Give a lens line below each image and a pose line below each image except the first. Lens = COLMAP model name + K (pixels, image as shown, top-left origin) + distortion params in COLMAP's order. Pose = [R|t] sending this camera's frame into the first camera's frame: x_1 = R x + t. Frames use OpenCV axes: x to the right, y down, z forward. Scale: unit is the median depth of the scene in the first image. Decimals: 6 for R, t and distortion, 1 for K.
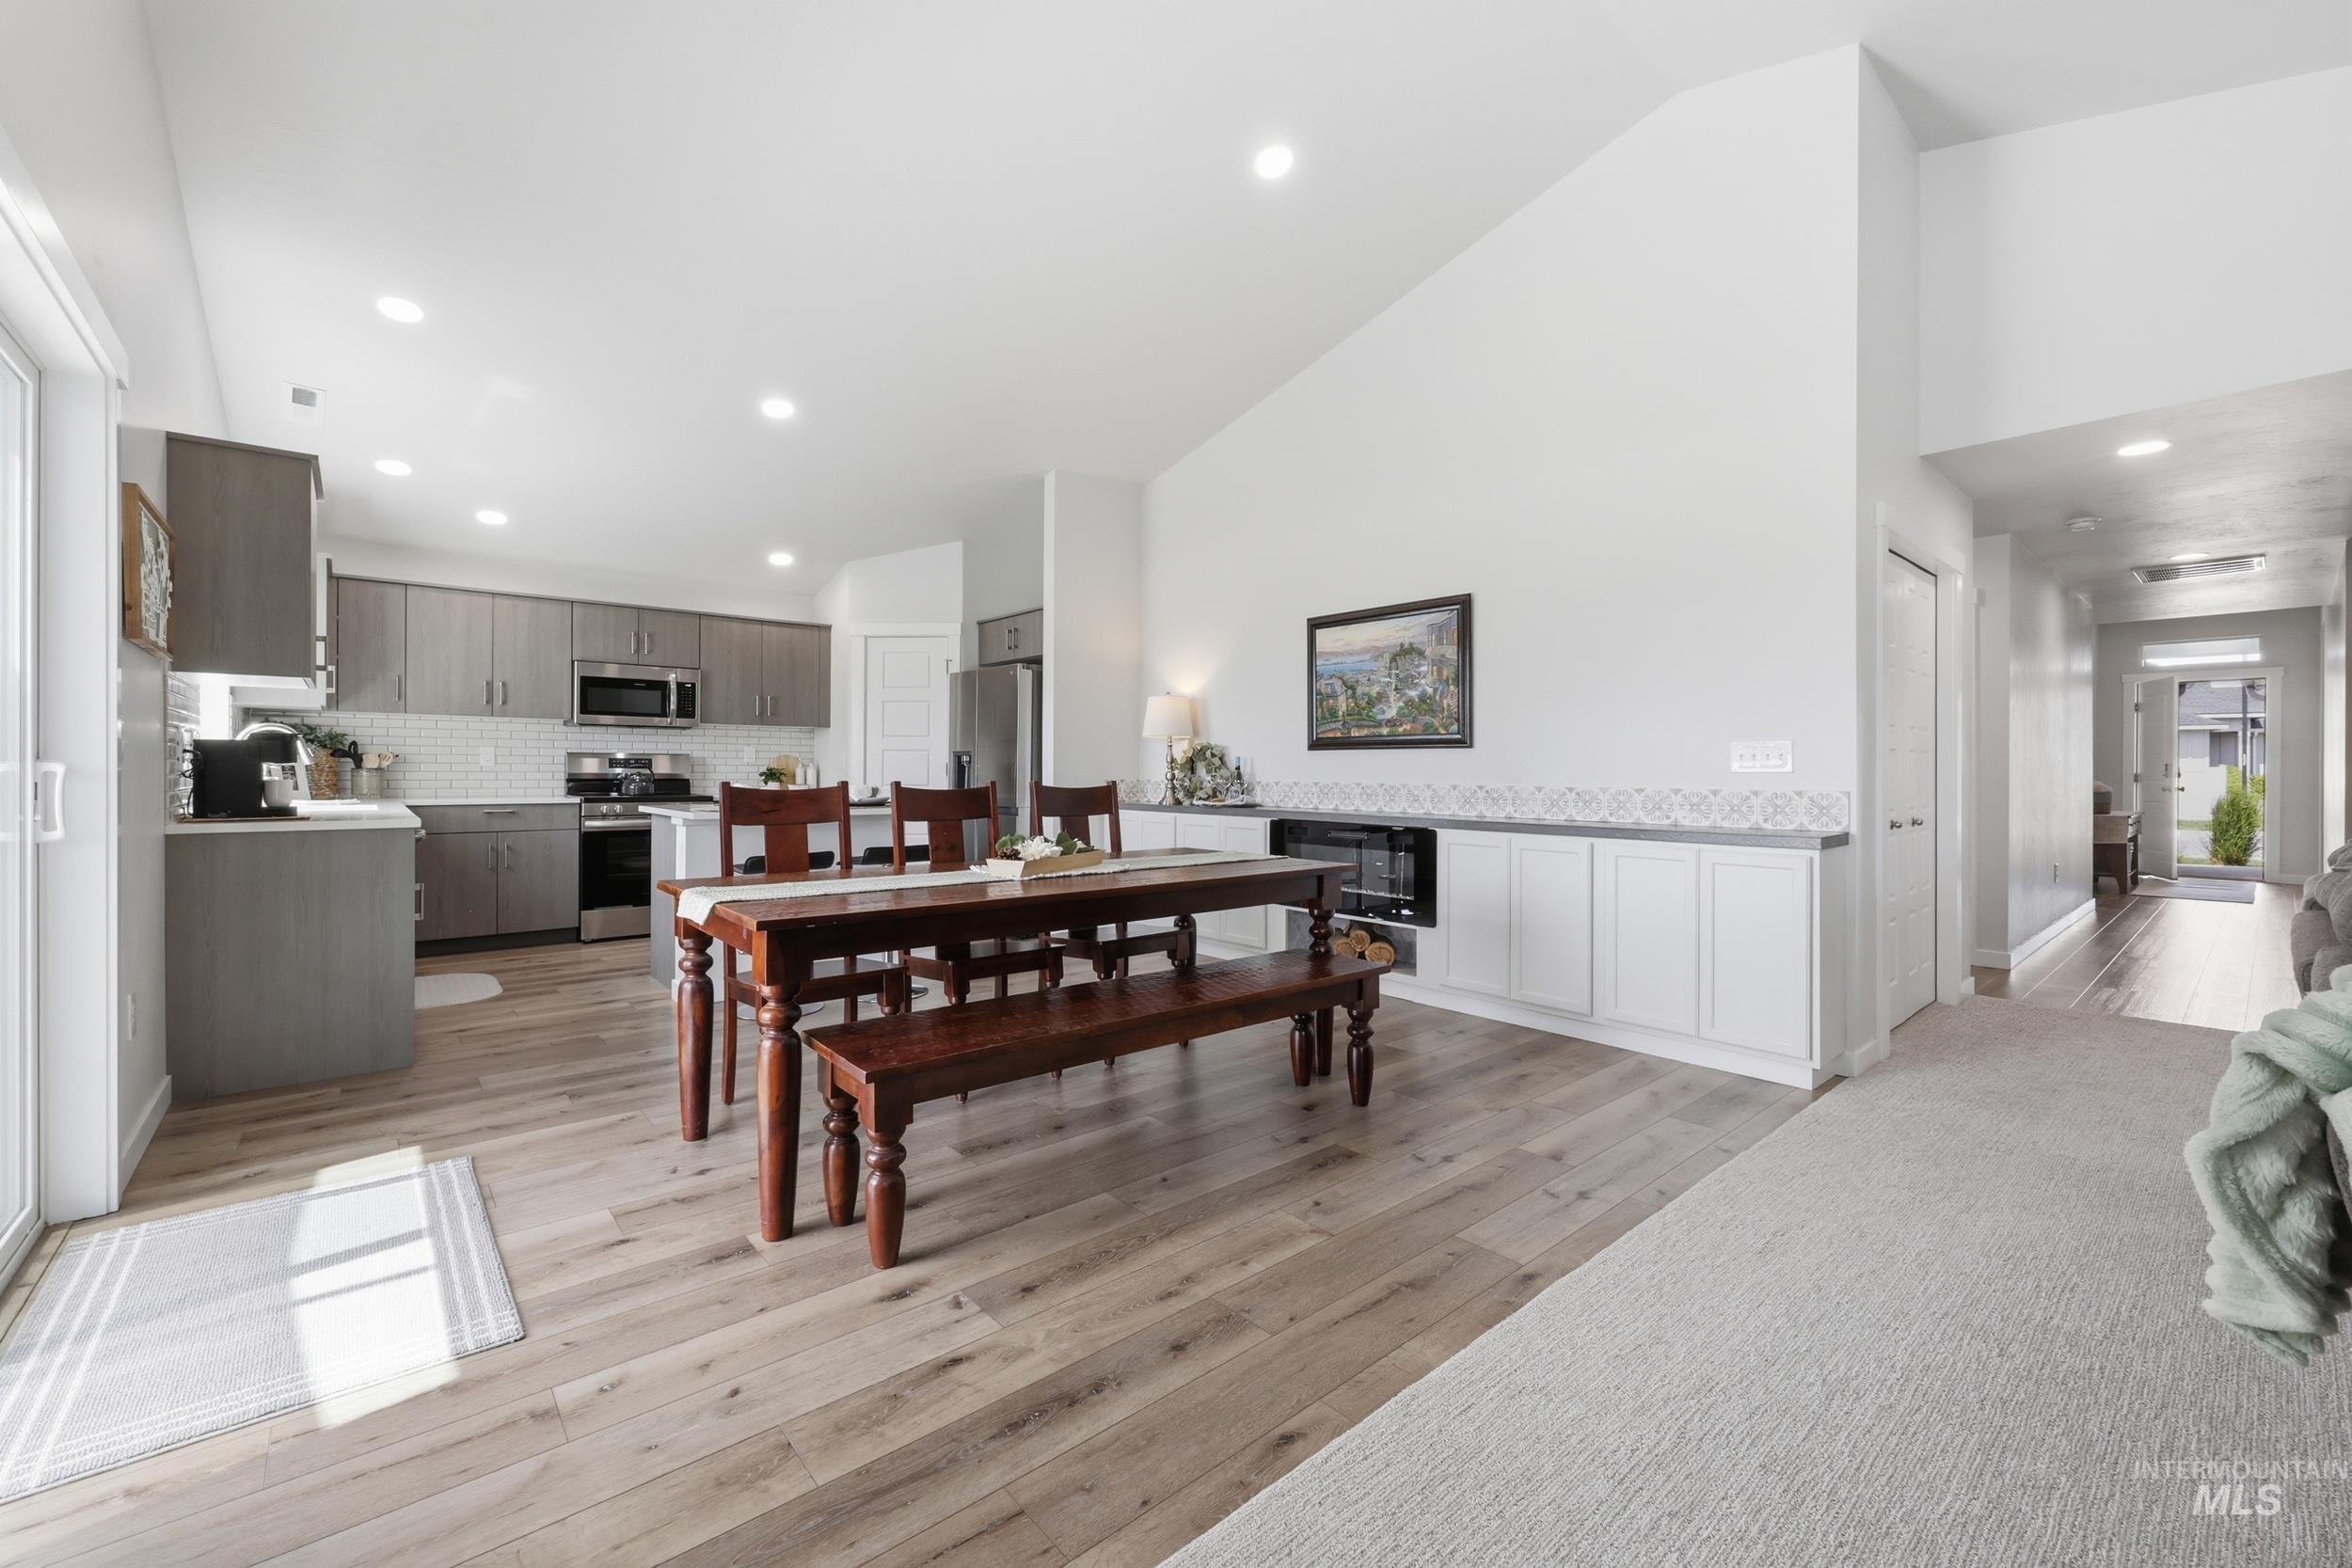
lens RADIAL K [[948.9, 0, 1176.0], [0, 948.9, 770.4], [0, 0, 1]] dist [-0.003539, 0.001343]
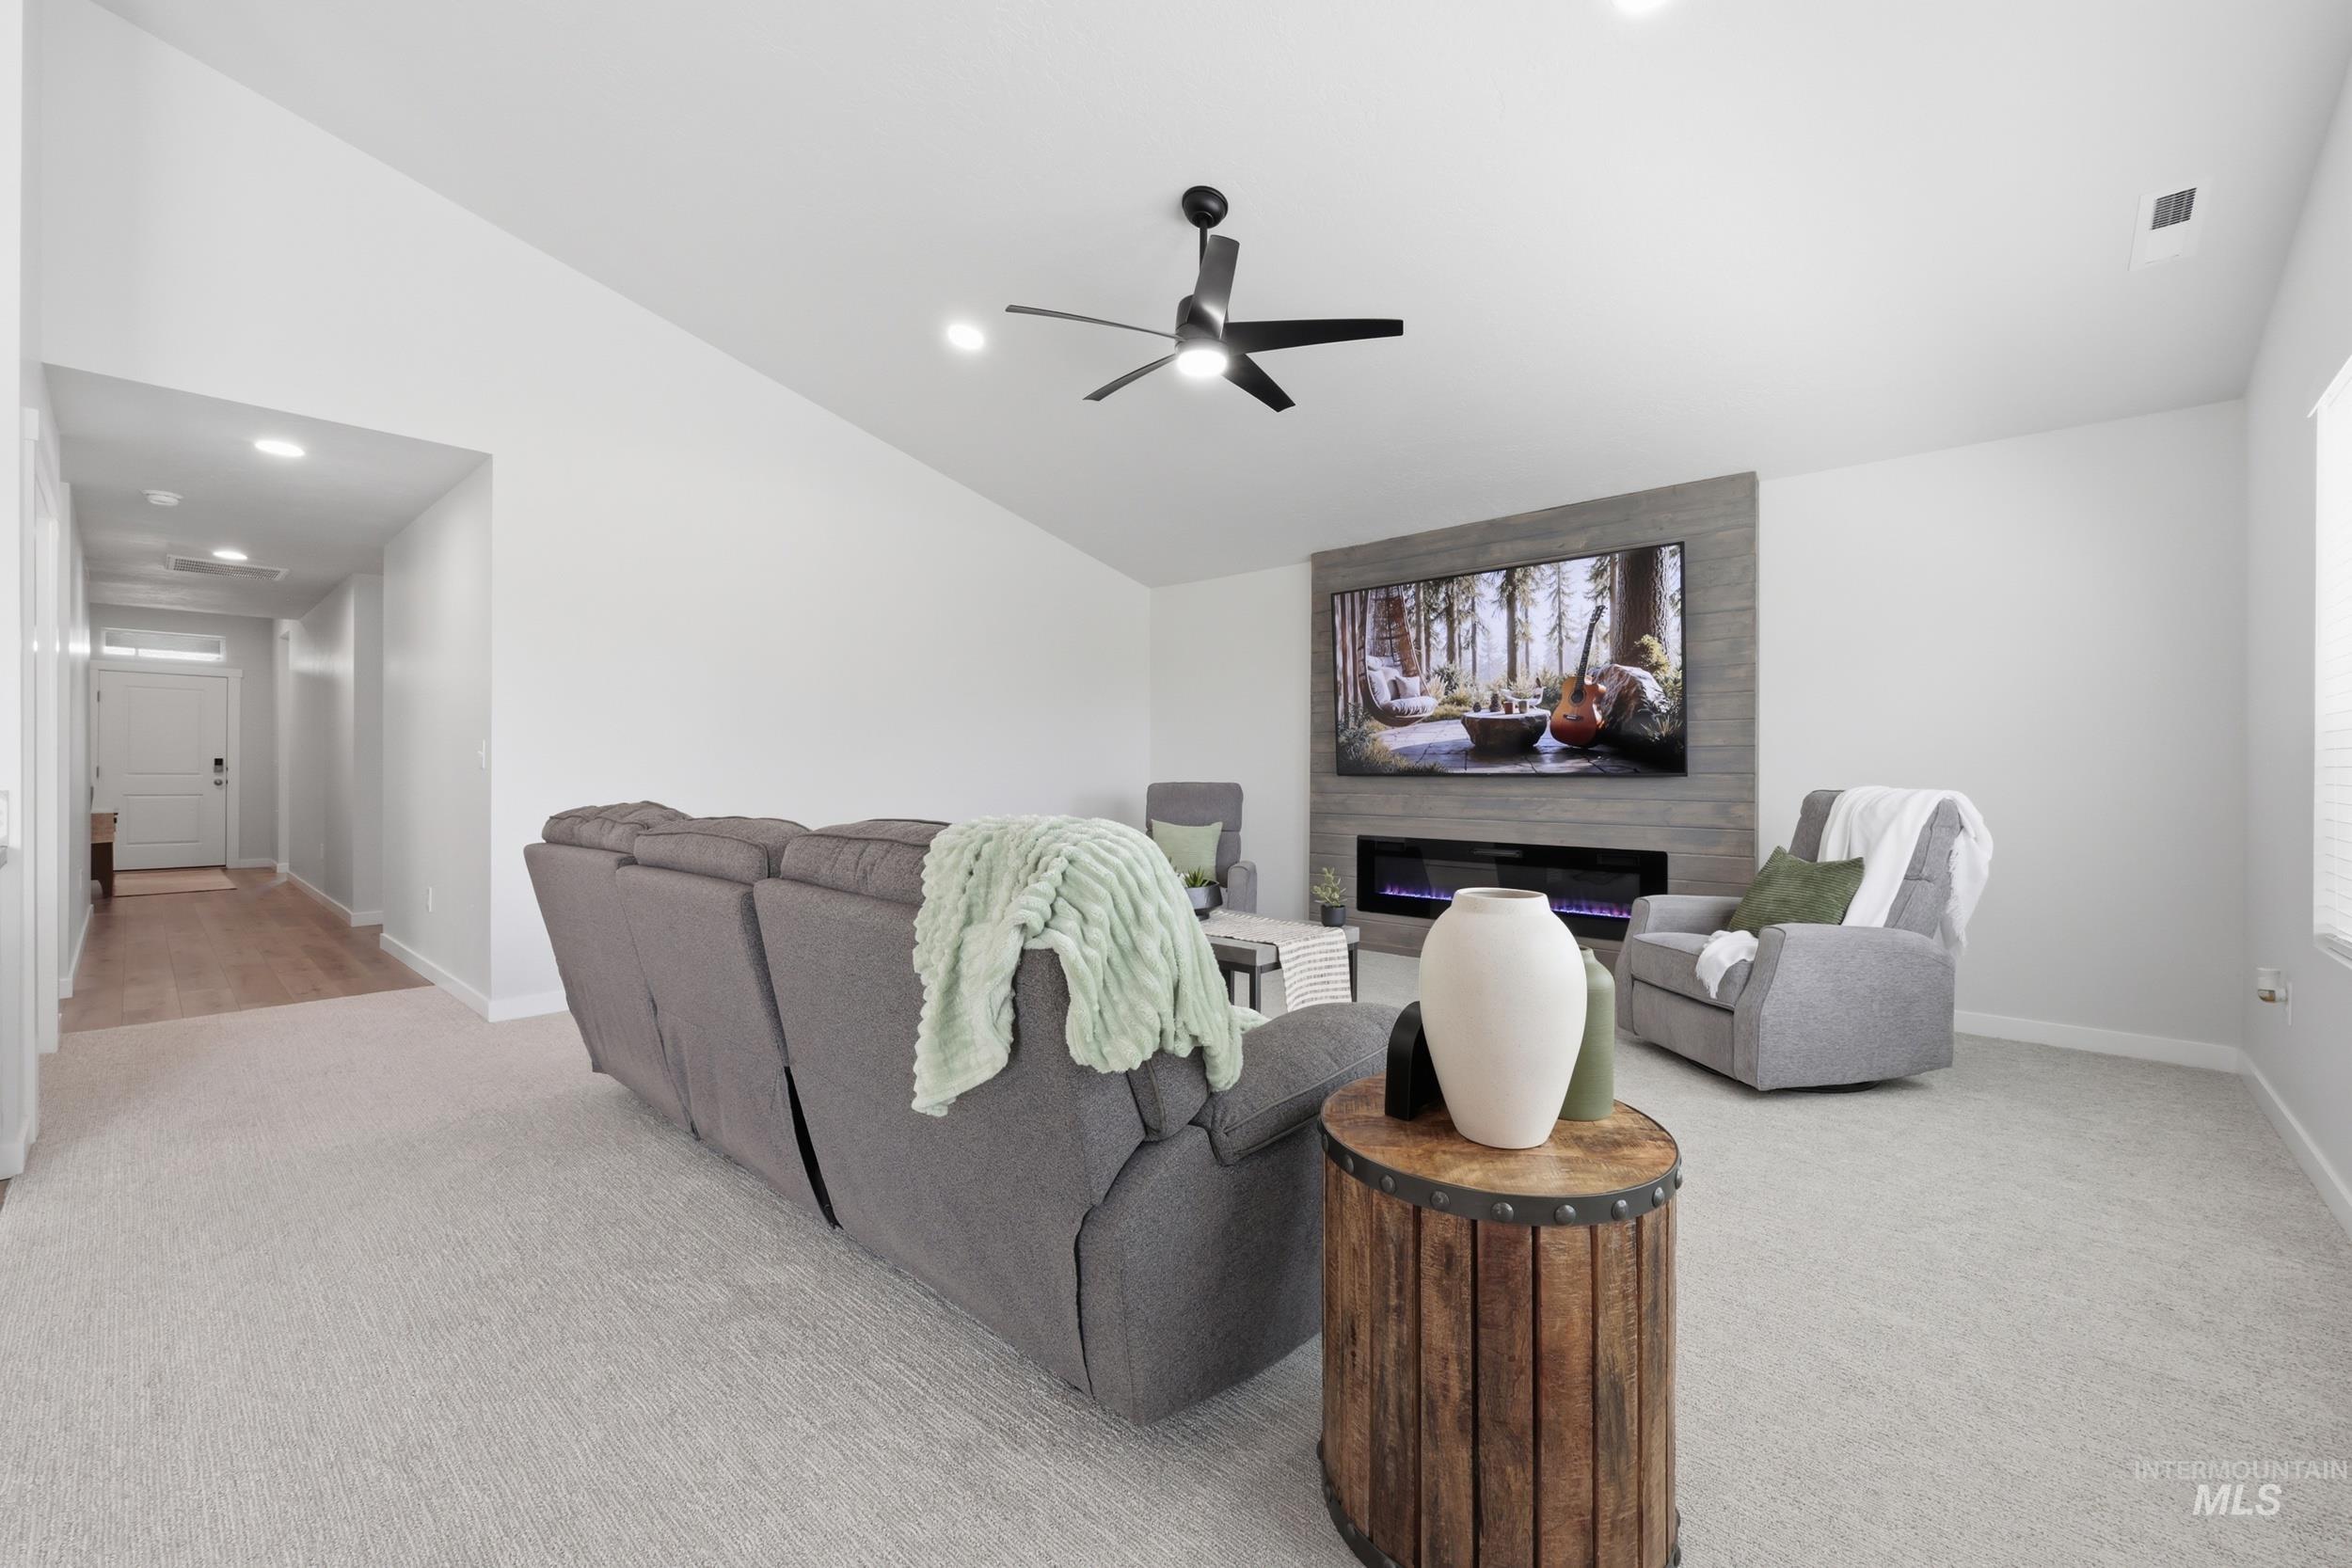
lens RADIAL K [[948.9, 0, 1180.9], [0, 948.9, 773.4], [0, 0, 1]] dist [-0.003539, 0.001343]
pose [[-0.122917, -0.006035, 0.992399, -0.078549], [-0.000150, 0.999982, 0.006063, 0.002508], [-0.992417, 0.000597, -0.122916, 0.115357]]
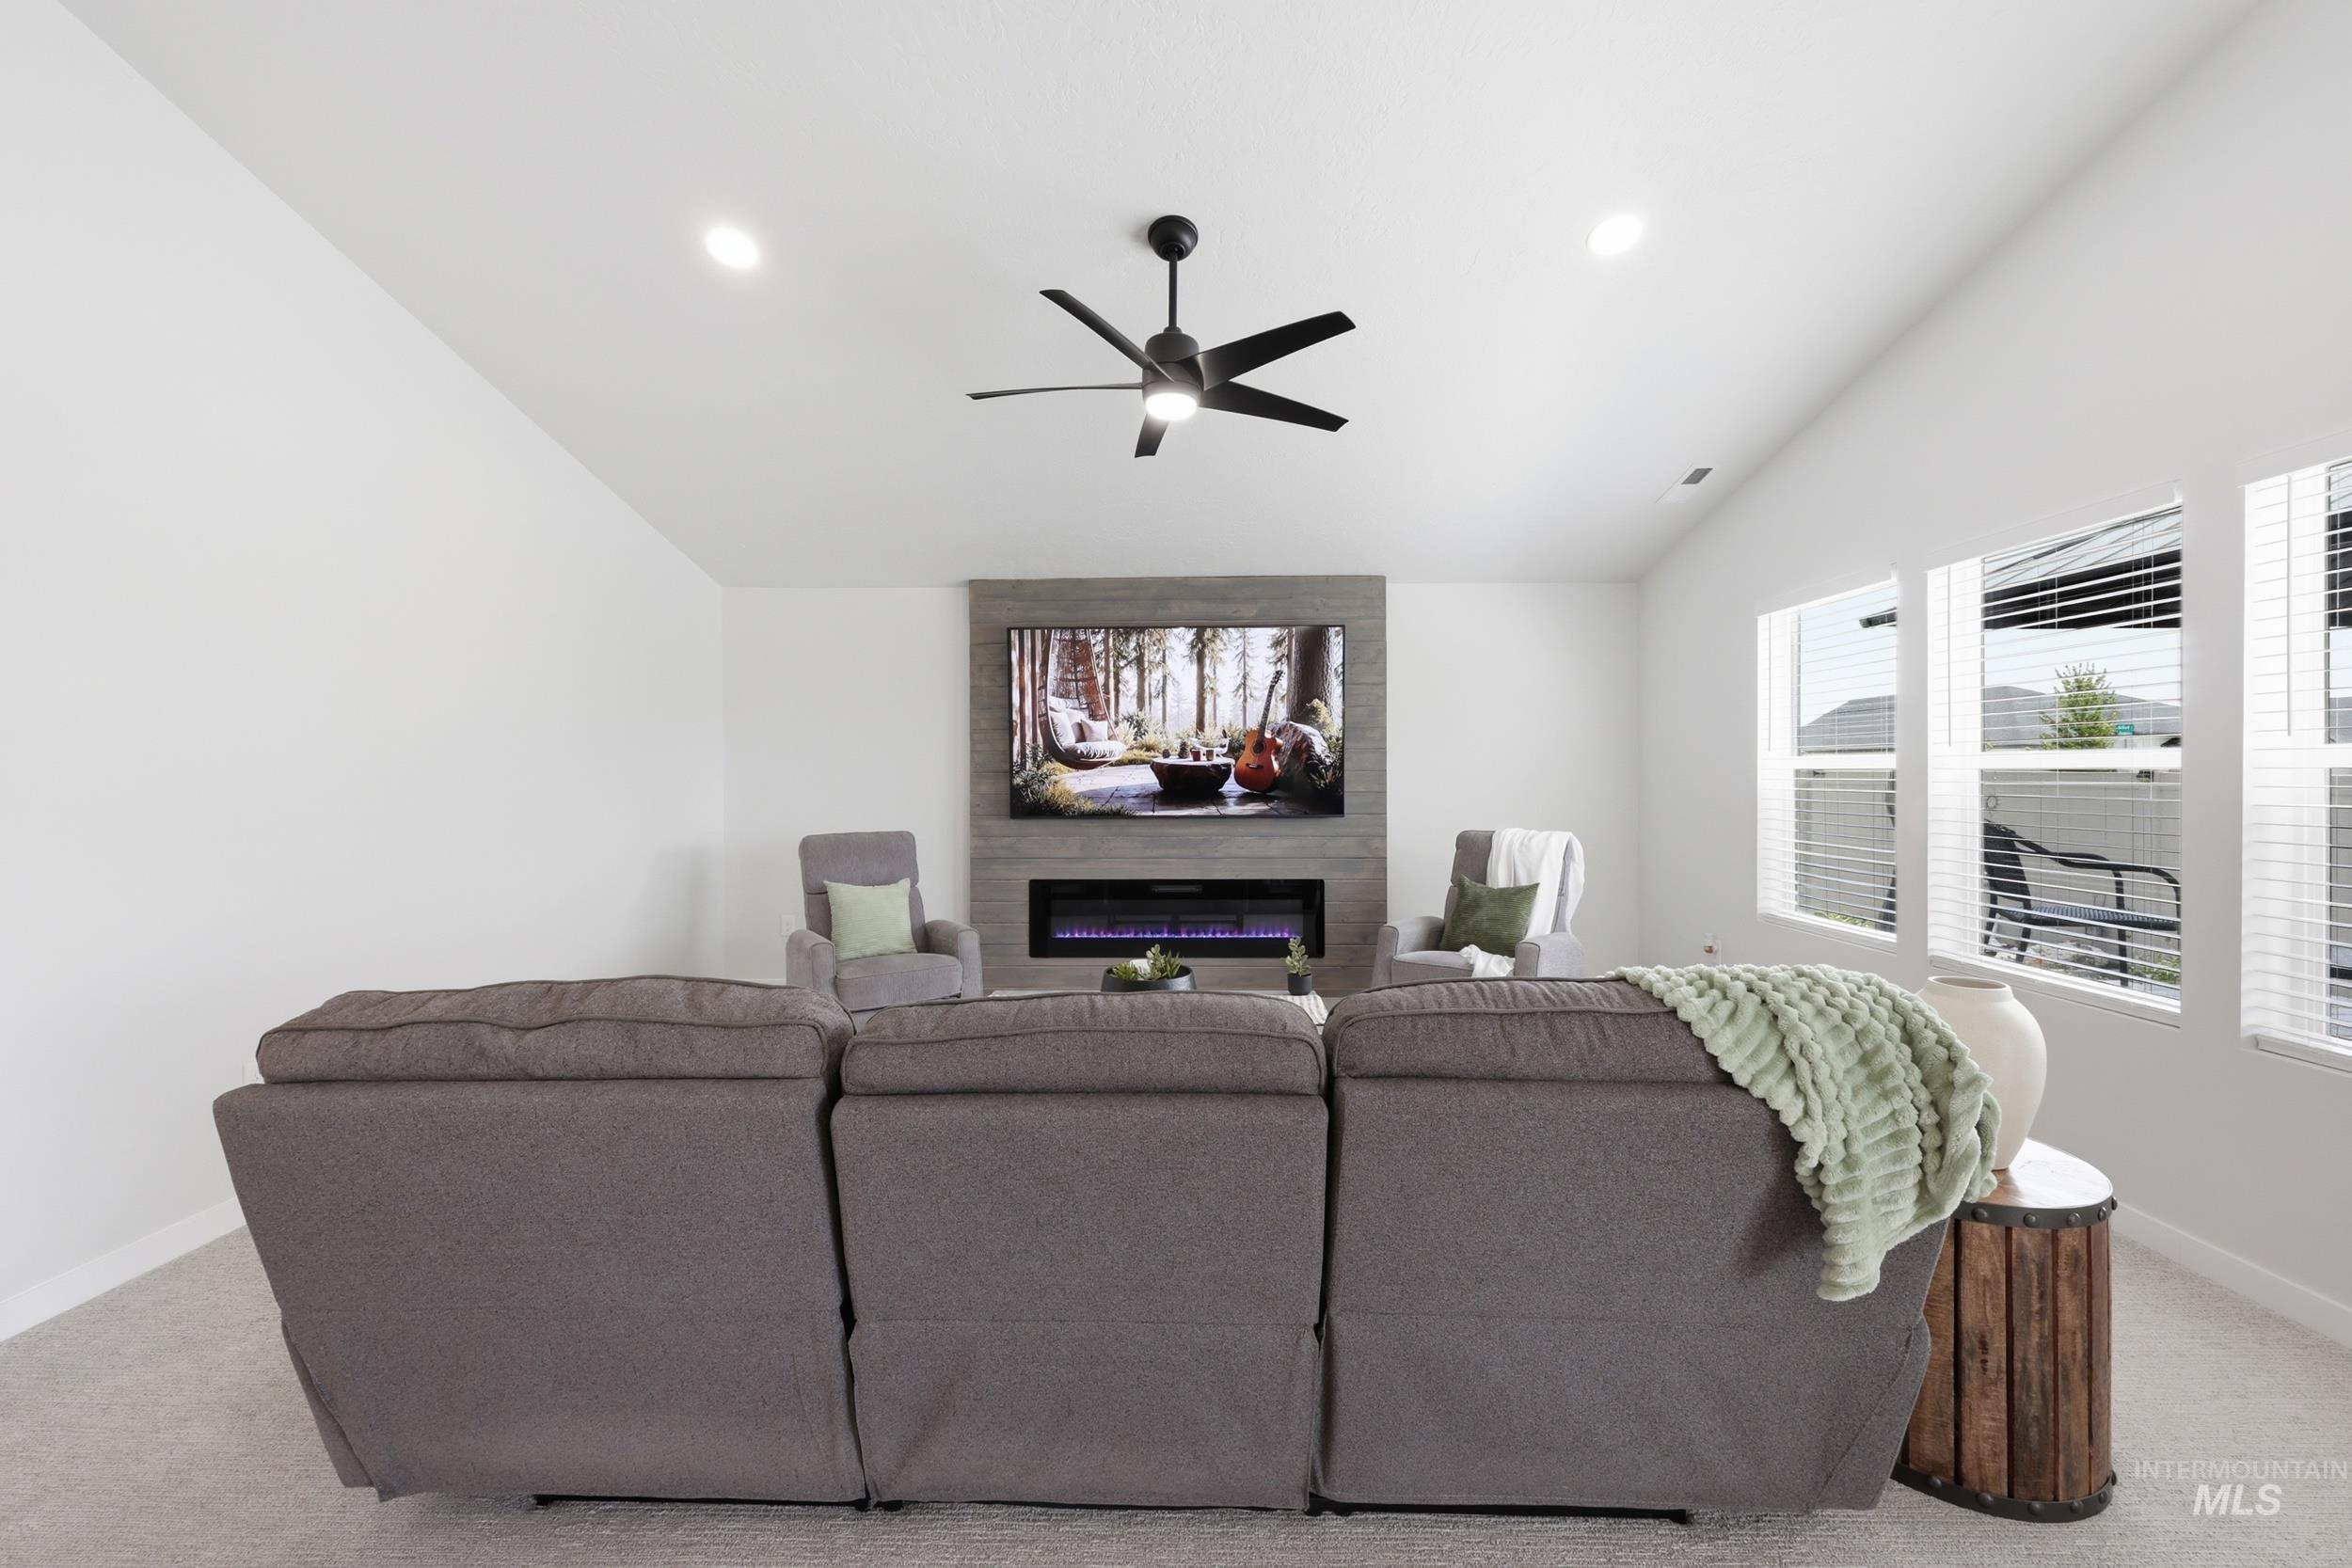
lens RADIAL K [[948.9, 0, 1180.1], [0, 948.9, 777.4], [0, 0, 1]] dist [-0.003539, 0.001343]
pose [[-0.746273, -0.004880, 0.665623, 0.141079], [0.002180, 0.999950, 0.009775, -0.041624], [-0.665637, 0.008746, -0.746224, 0.439333]]
